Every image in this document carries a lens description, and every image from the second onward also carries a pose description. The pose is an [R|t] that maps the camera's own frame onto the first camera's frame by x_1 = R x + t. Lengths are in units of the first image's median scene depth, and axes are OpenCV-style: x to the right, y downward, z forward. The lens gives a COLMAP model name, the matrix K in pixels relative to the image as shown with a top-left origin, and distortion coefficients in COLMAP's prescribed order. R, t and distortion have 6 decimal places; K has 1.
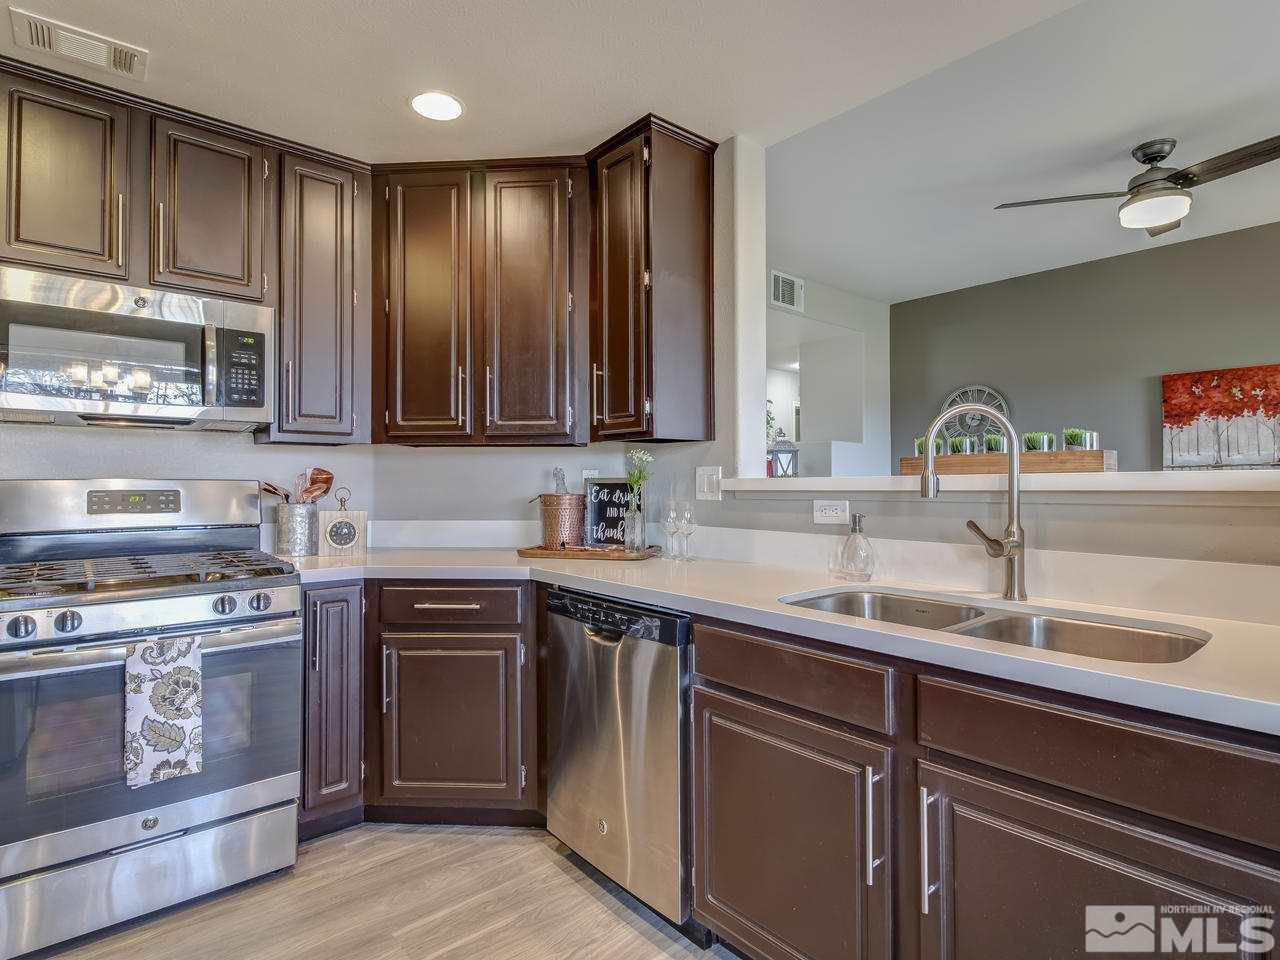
lens RADIAL K [[676.6, 0, 635.1], [0, 676.6, 473.4], [0, 0, 1]] dist [0.012814, -0.012250]
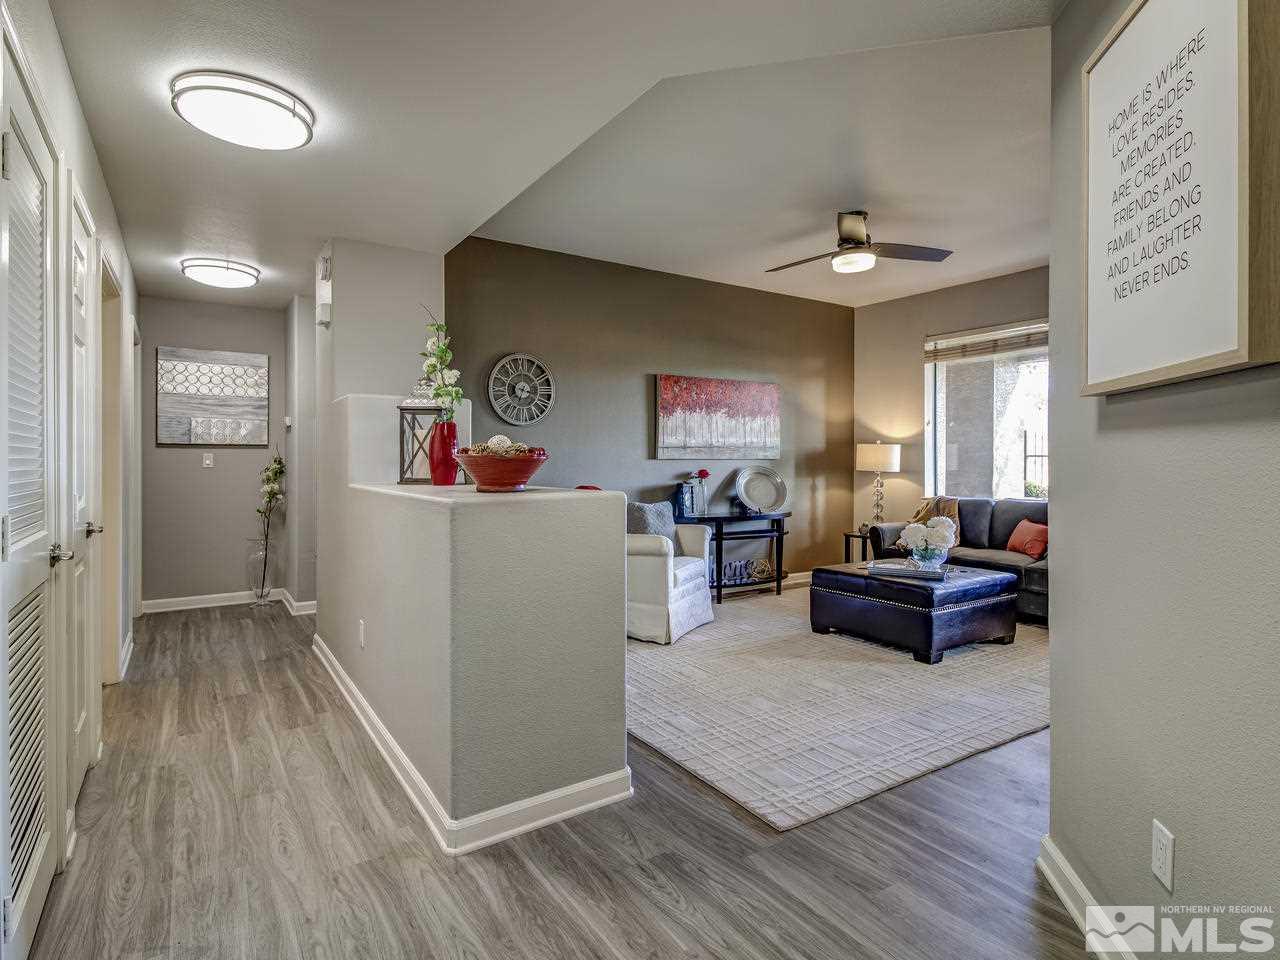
lens RADIAL K [[676.6, 0, 616.8], [0, 676.6, 460.4], [0, 0, 1]] dist [0.012814, -0.012250]
pose [[0.133285, 0.001446, 0.991077, -0.810828], [-0.010385, 0.999946, -0.000063, 0.026432], [-0.991023, -0.010284, 0.133292, 1.553662]]
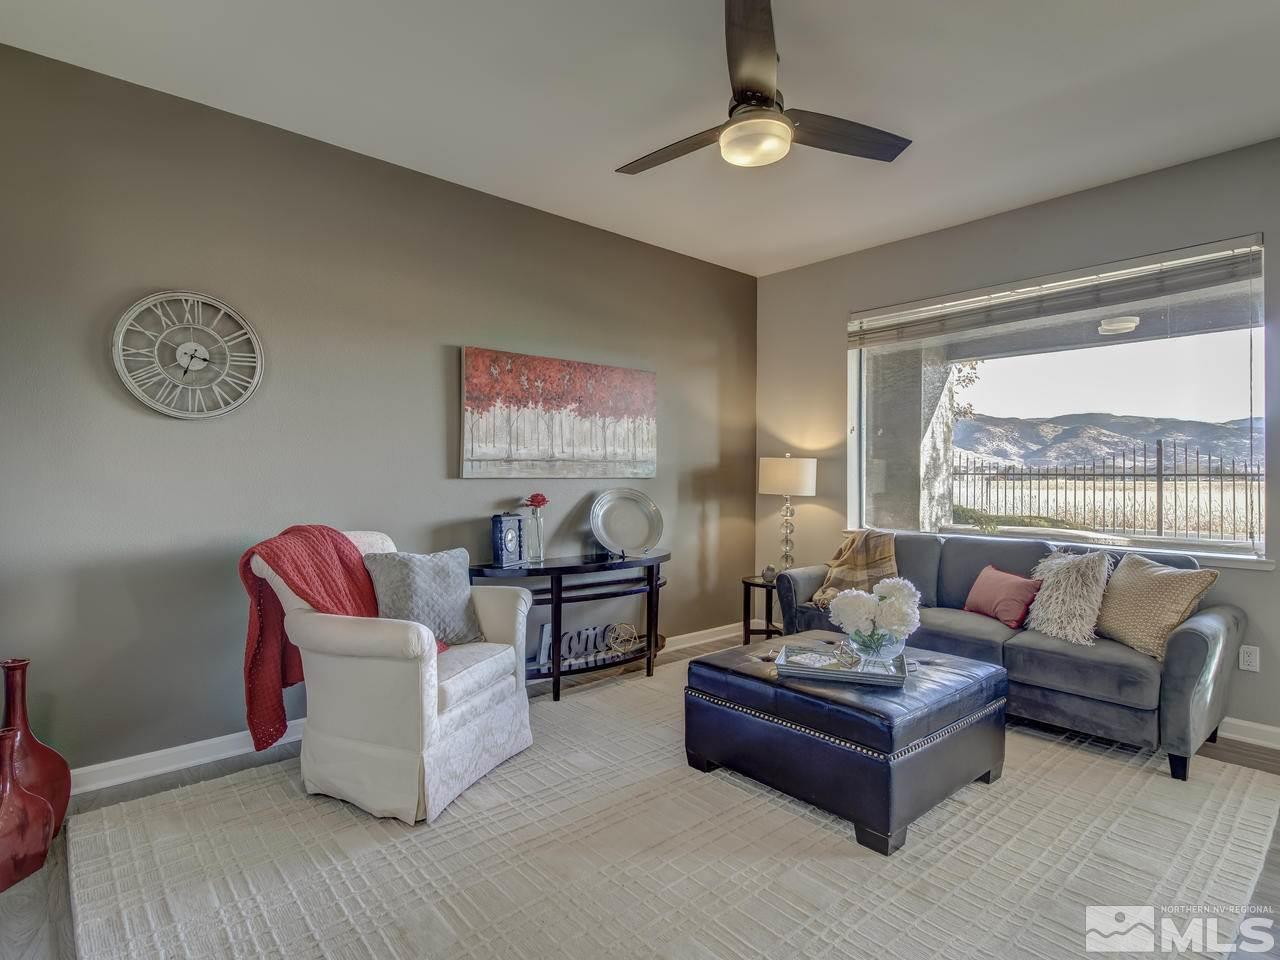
lens RADIAL K [[676.6, 0, 627.5], [0, 676.6, 479.1], [0, 0, 1]] dist [0.012814, -0.012250]
pose [[-0.014256, -0.002385, 0.999896, -0.052294], [-0.012884, 0.999915, 0.002201, 0.015517], [-0.999815, -0.012852, -0.014285, 1.394940]]
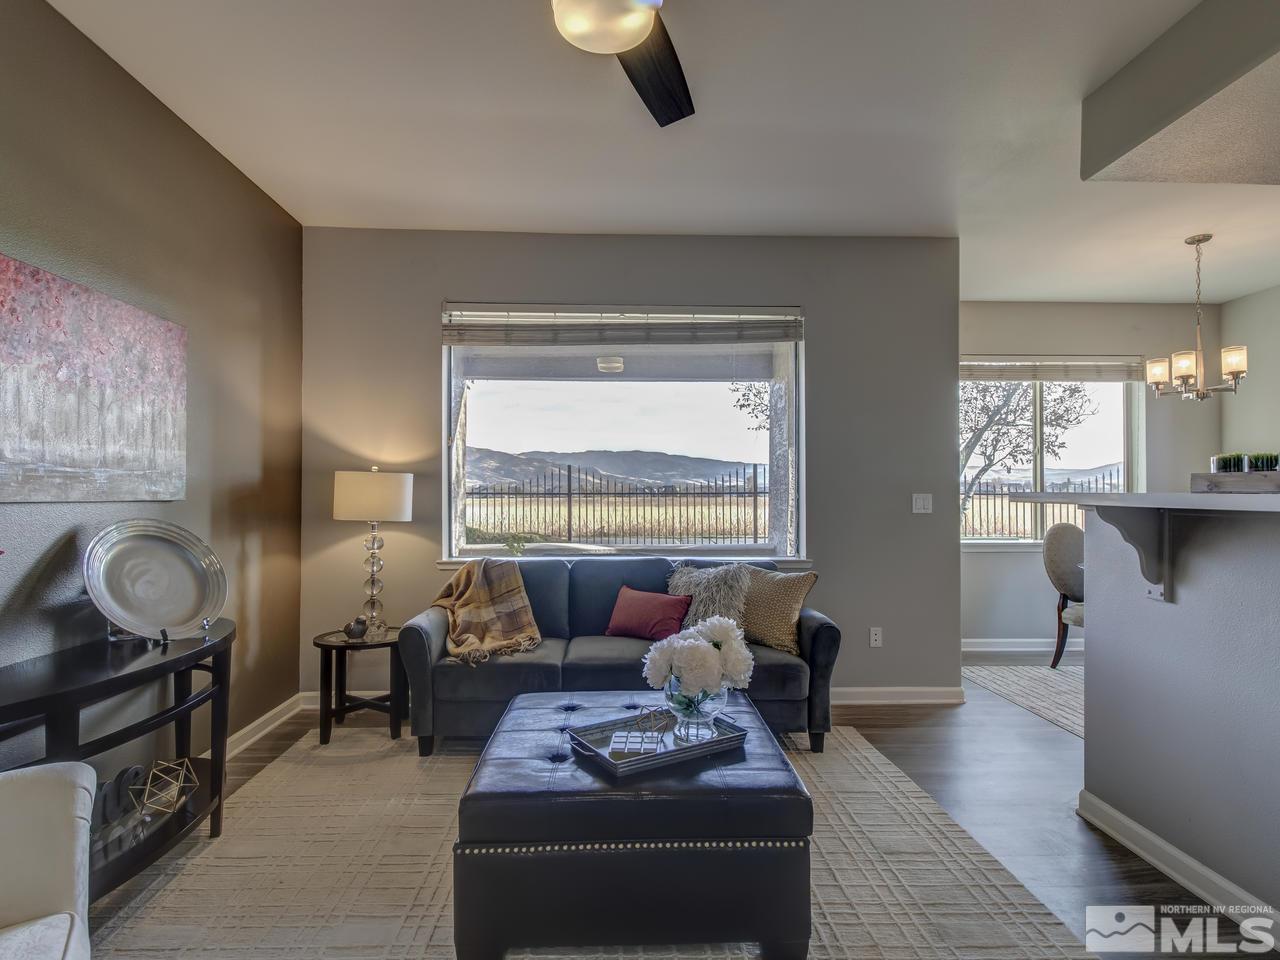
lens RADIAL K [[676.6, 0, 645.8], [0, 676.6, 486.1], [0, 0, 1]] dist [0.012814, -0.012250]
pose [[-0.790868, 0.012306, 0.611863, 0.467463], [-0.002360, 0.999729, -0.023157, 0.016404], [-0.611982, -0.019759, -0.790625, 1.693486]]
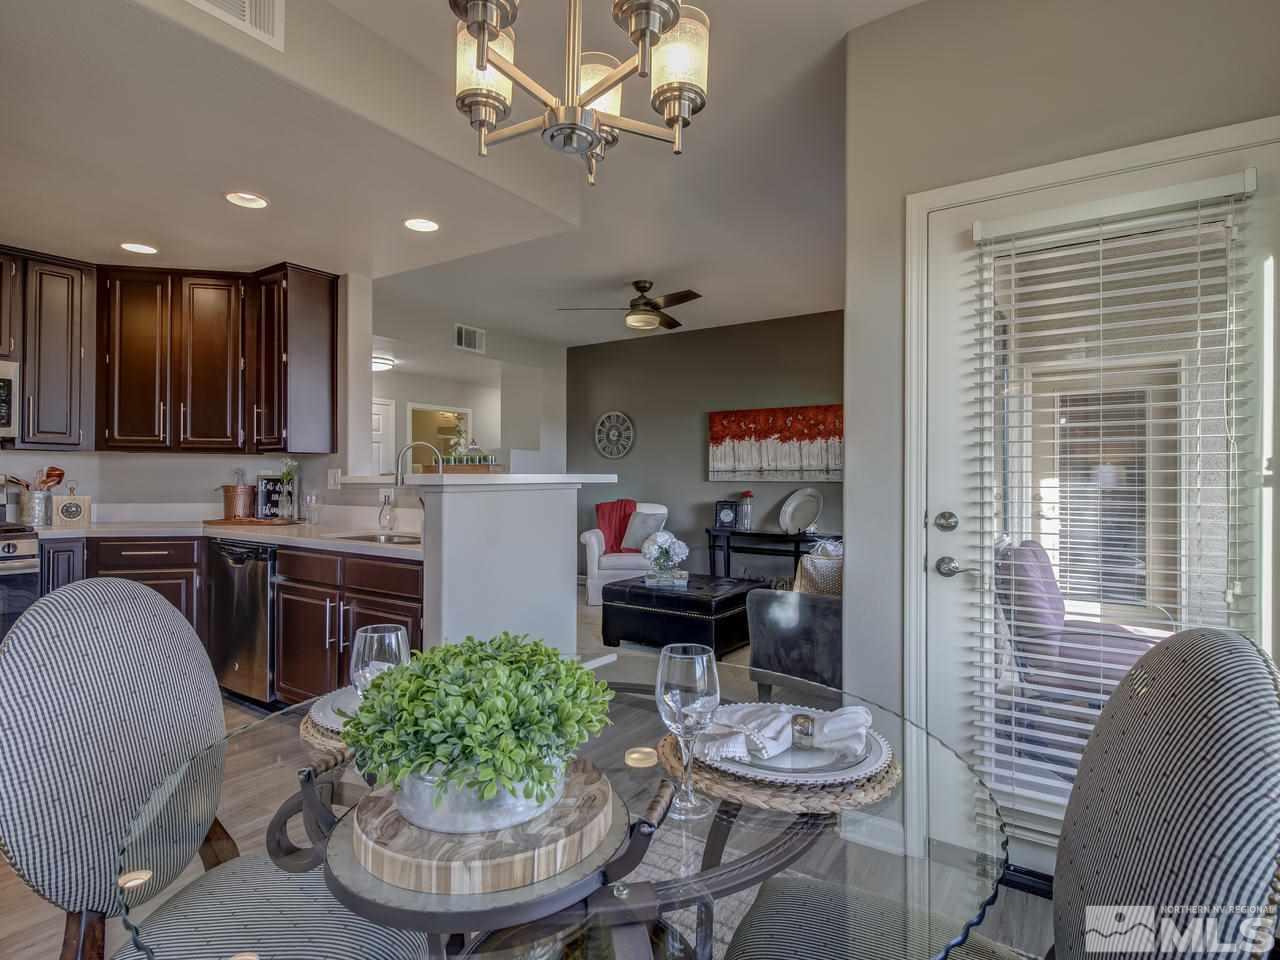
lens RADIAL K [[676.6, 0, 638.8], [0, 676.6, 477.1], [0, 0, 1]] dist [0.012814, -0.012250]
pose [[0.964132, 0.008613, 0.265285, 0.367822], [-0.010757, 0.999920, 0.006632, -0.008728], [-0.265207, -0.009248, 0.964147, -0.755499]]
